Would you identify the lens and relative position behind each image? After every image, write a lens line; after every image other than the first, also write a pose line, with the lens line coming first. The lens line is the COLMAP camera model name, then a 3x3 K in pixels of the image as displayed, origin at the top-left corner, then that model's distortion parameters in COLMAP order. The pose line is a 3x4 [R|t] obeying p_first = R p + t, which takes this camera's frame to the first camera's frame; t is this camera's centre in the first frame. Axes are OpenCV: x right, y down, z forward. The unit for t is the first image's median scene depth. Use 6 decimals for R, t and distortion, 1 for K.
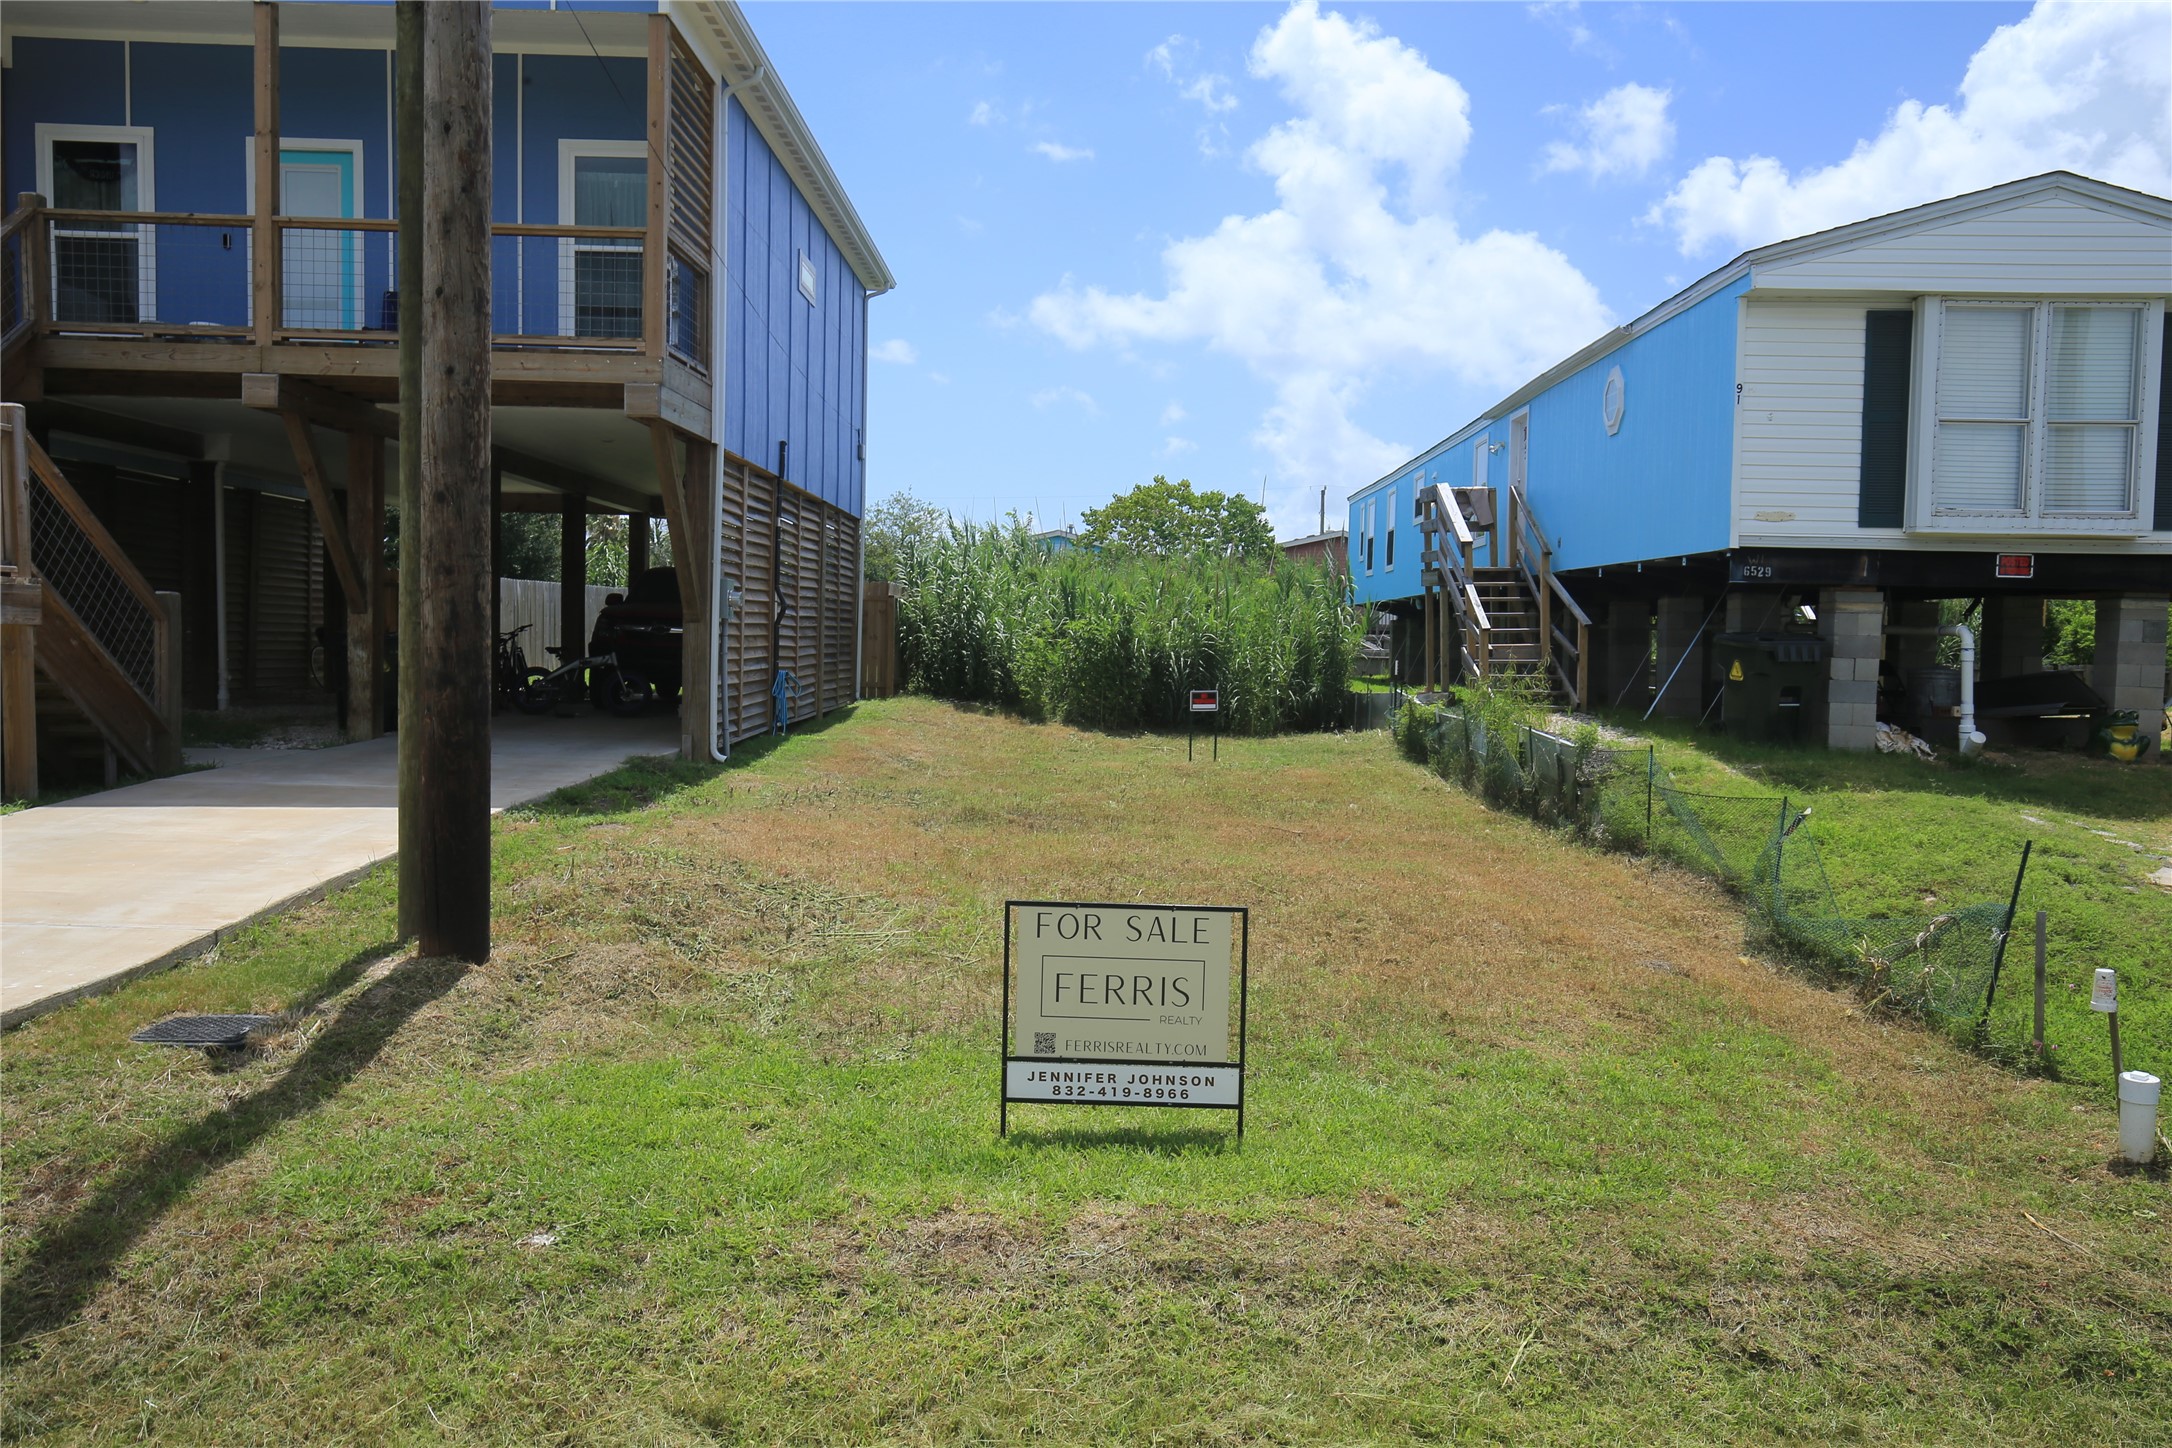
lens RADIAL K [[1661.4, 0, 1088.0], [0, 1661.4, 729.5], [0, 0, 1]] dist [0.012223, 0.009227]
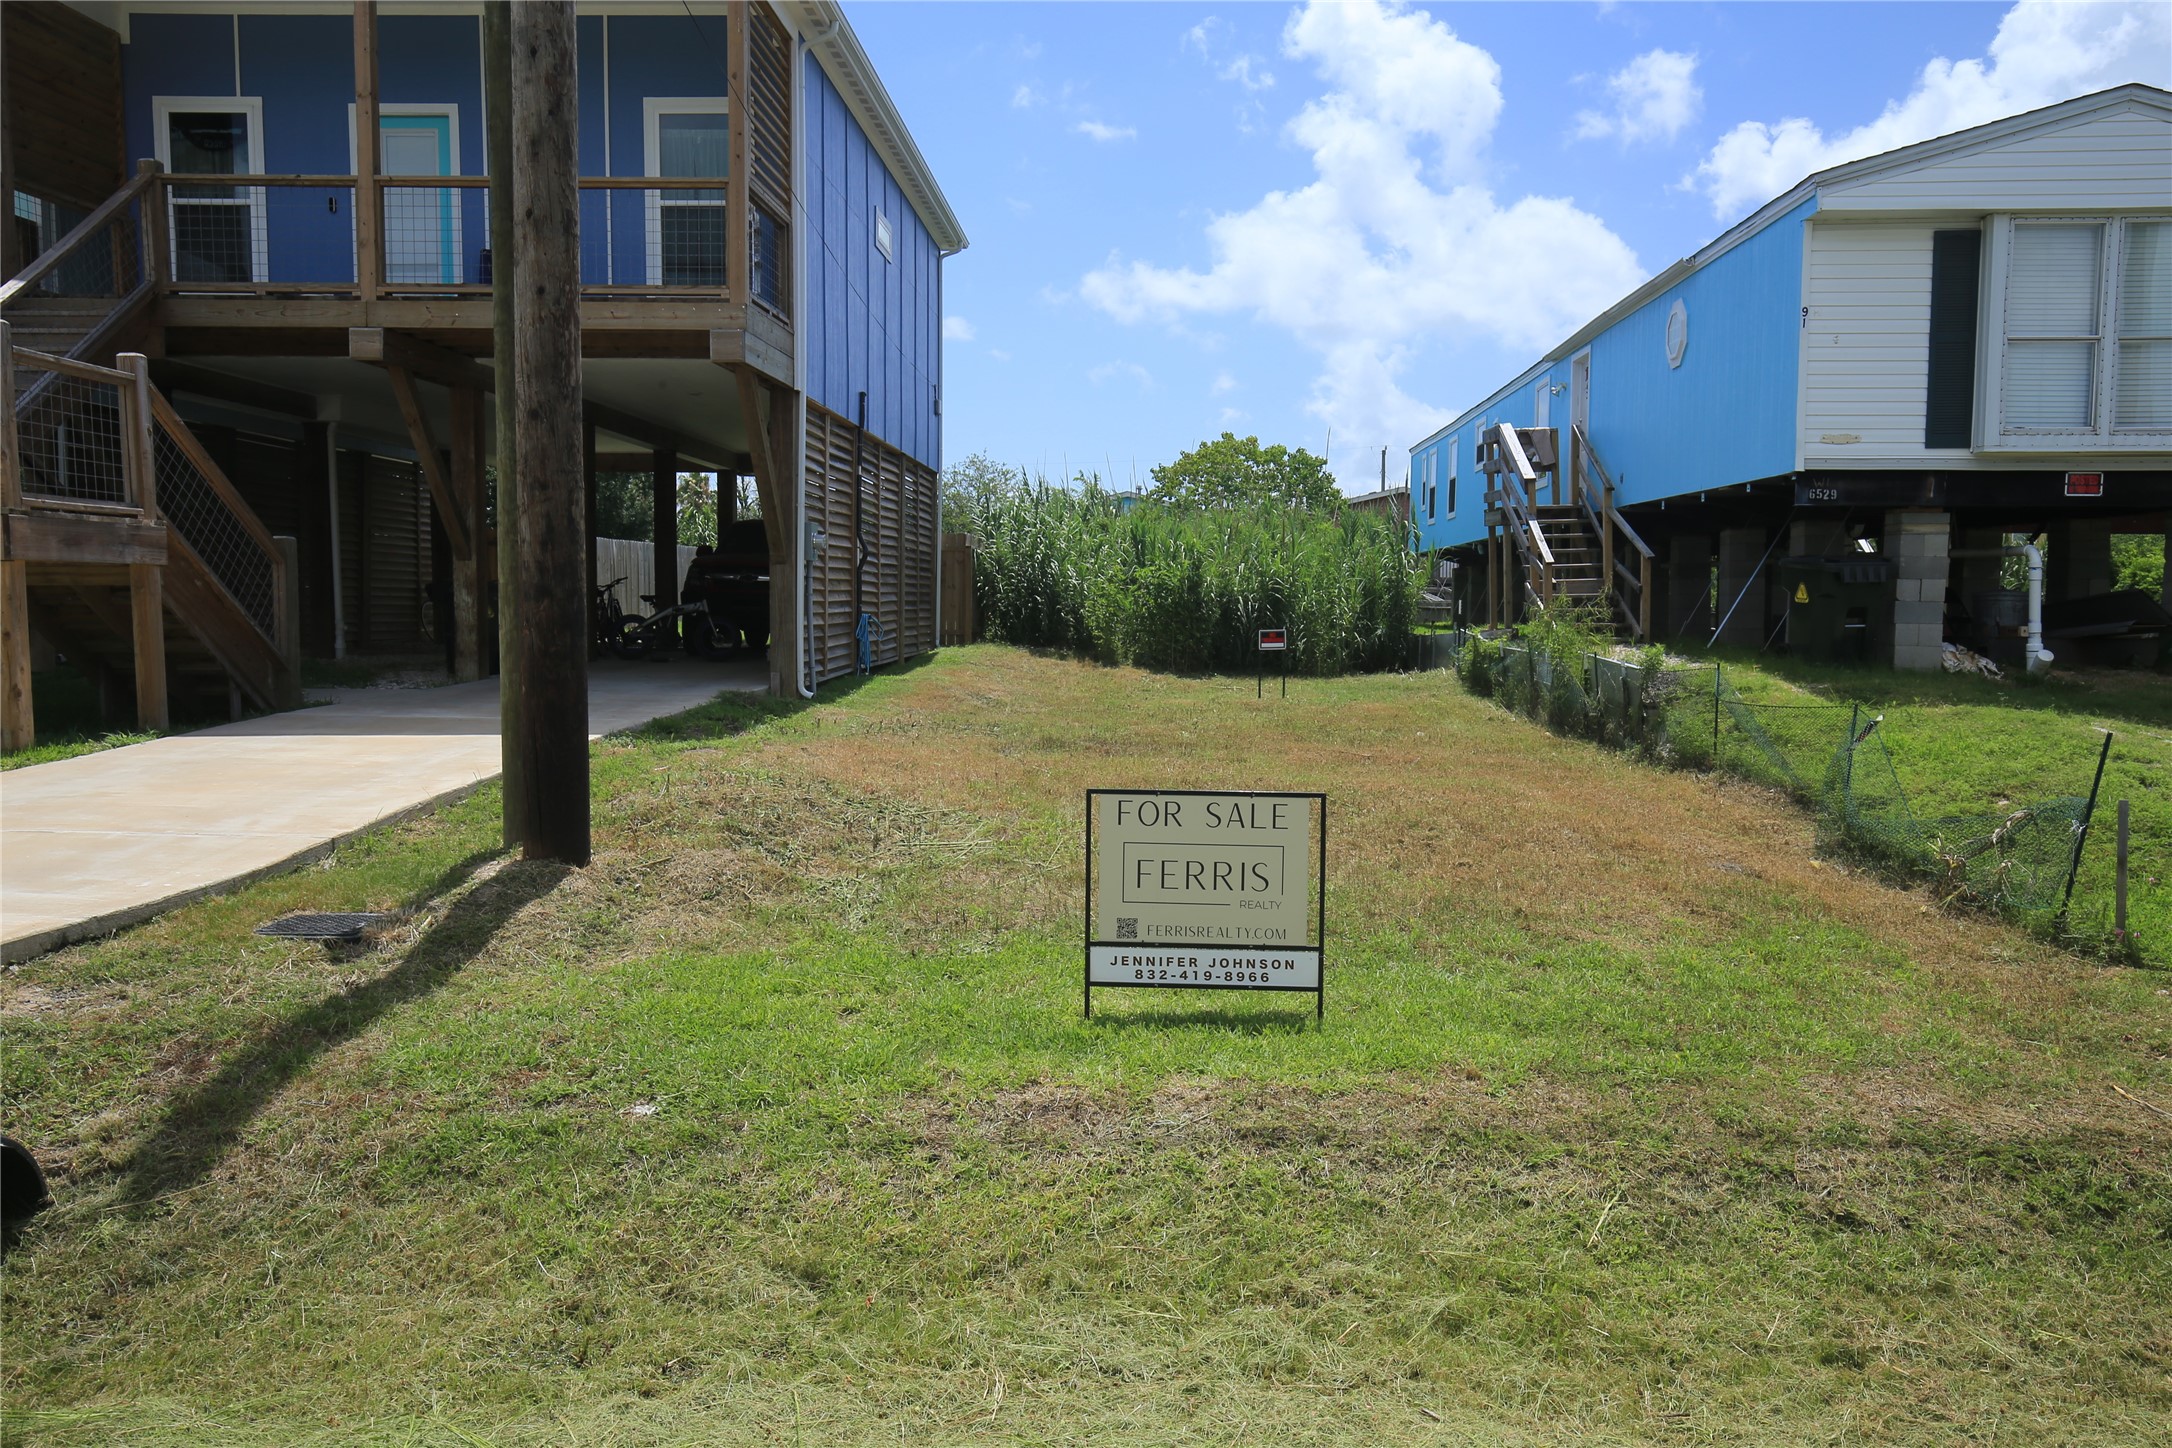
lens RADIAL K [[1591.8, 0, 1093.2], [0, 1591.8, 732.4], [0, 0, 1]] dist [0.007875, 0.007433]
pose [[0.999134, -0.010419, -0.040283, -0.004171], [0.011432, 0.999622, 0.024992, 0.030179], [0.040007, -0.025431, 0.998876, 0.017992]]
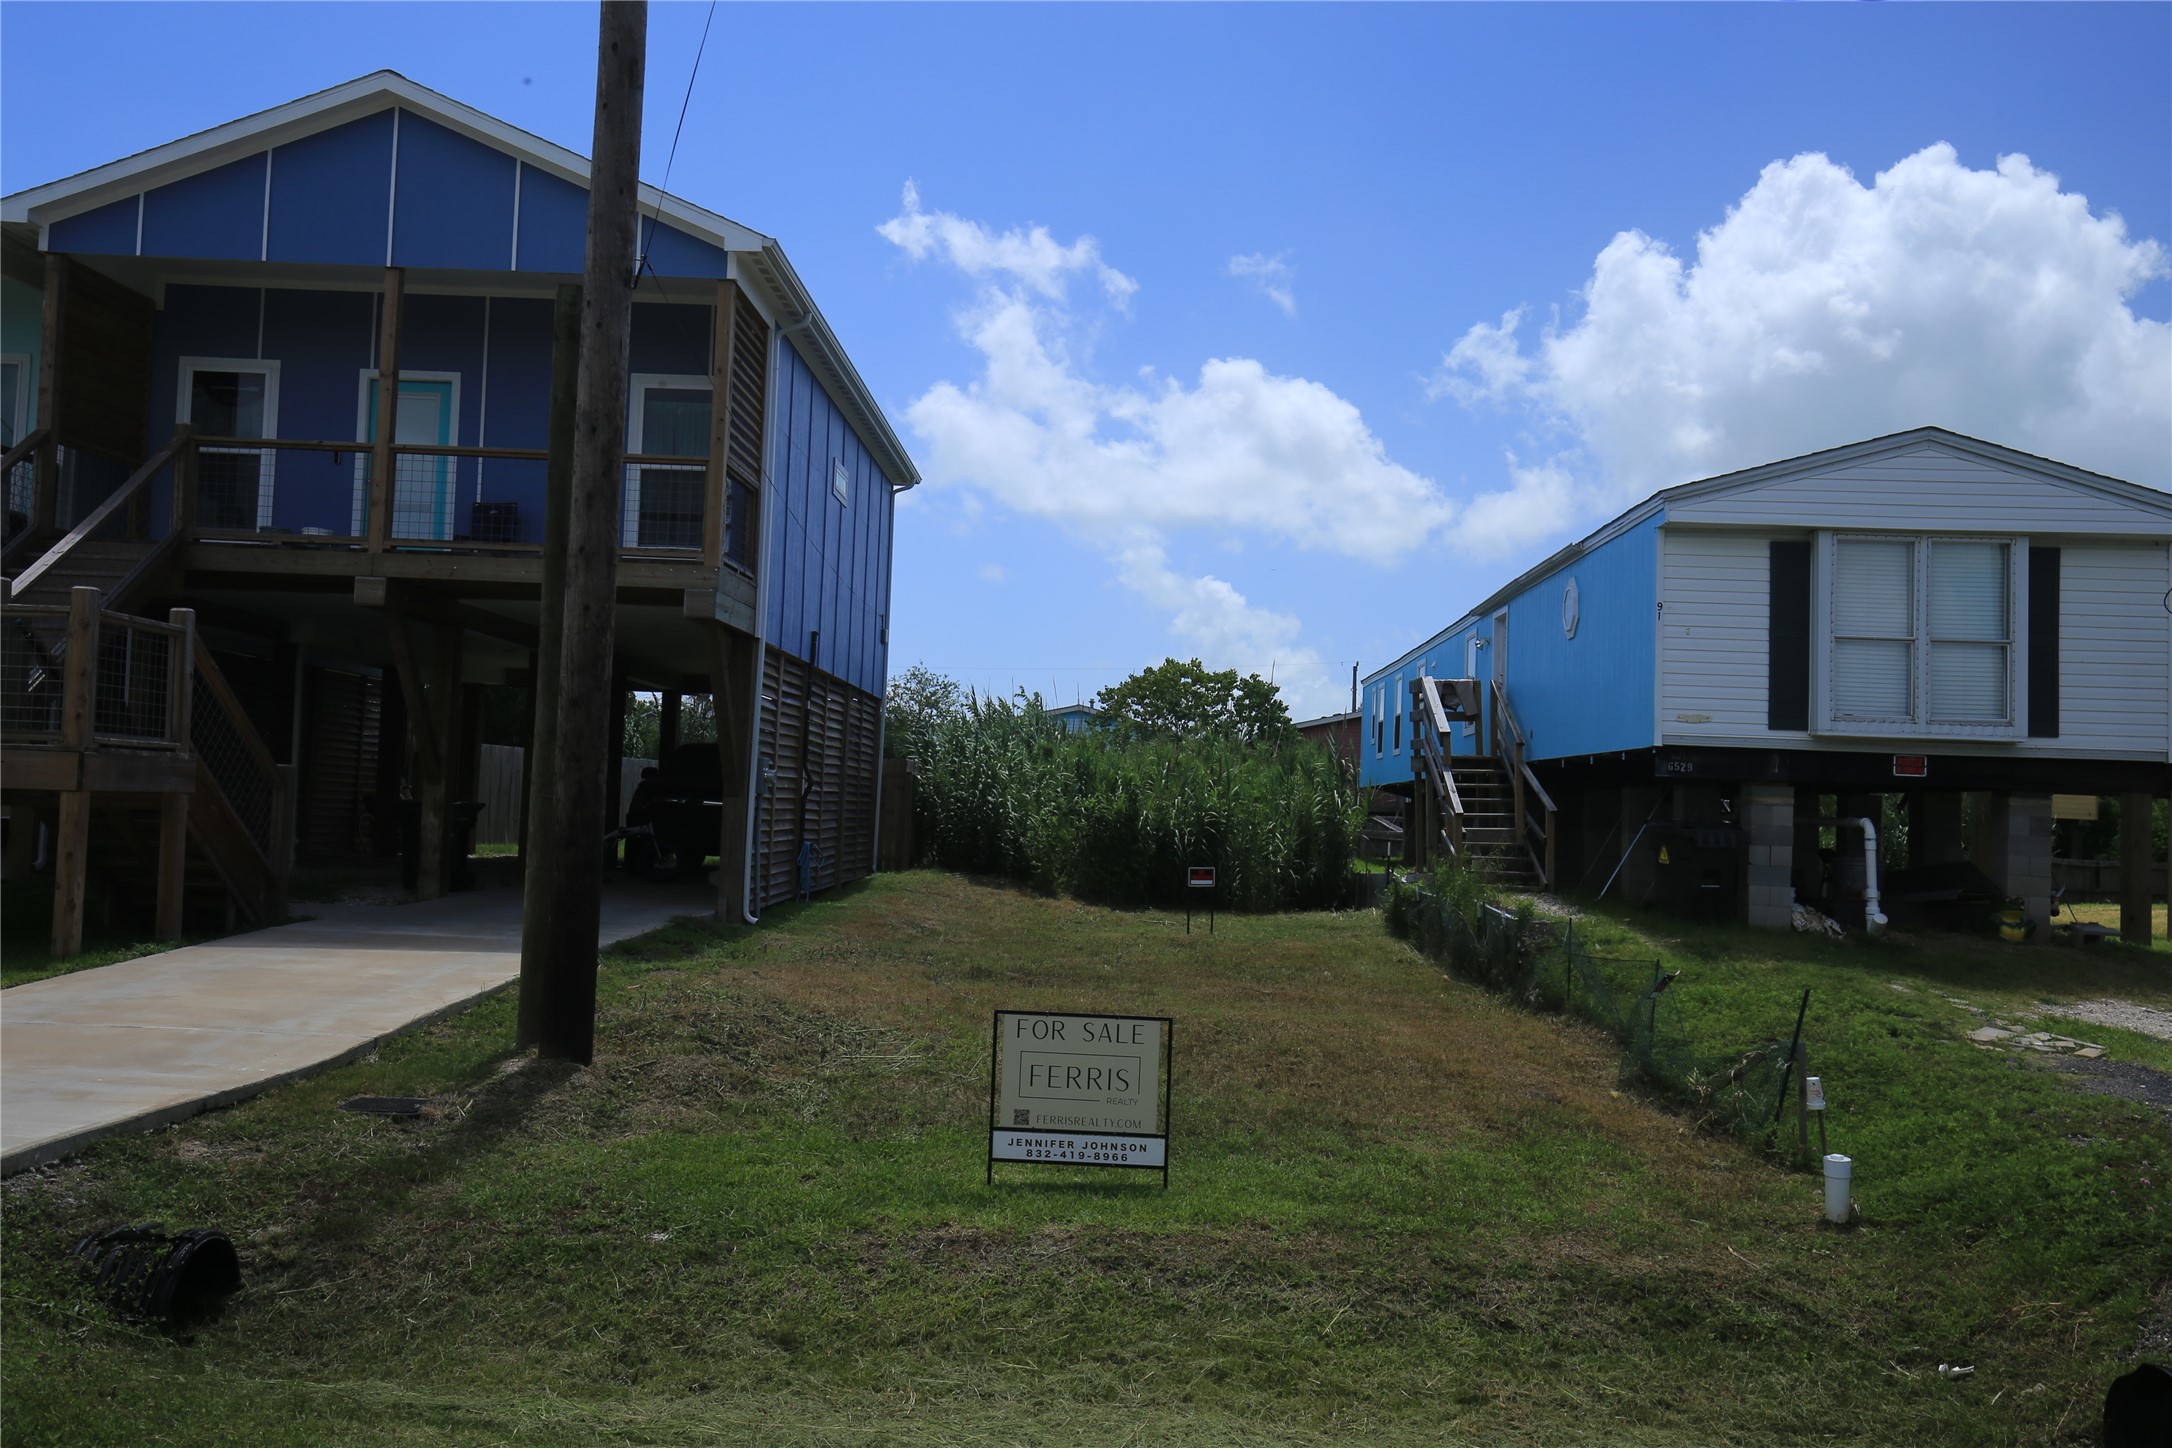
lens RADIAL K [[1809.1, 0, 1085.8], [0, 1809.1, 729.9], [0, 0, 1]] dist [0.019698, 0.012276]
pose [[0.999727, 0.014535, -0.018276, 0.033382], [-0.016317, 0.994704, -0.101480, 0.016687], [0.016705, 0.101750, 0.994670, -0.338941]]
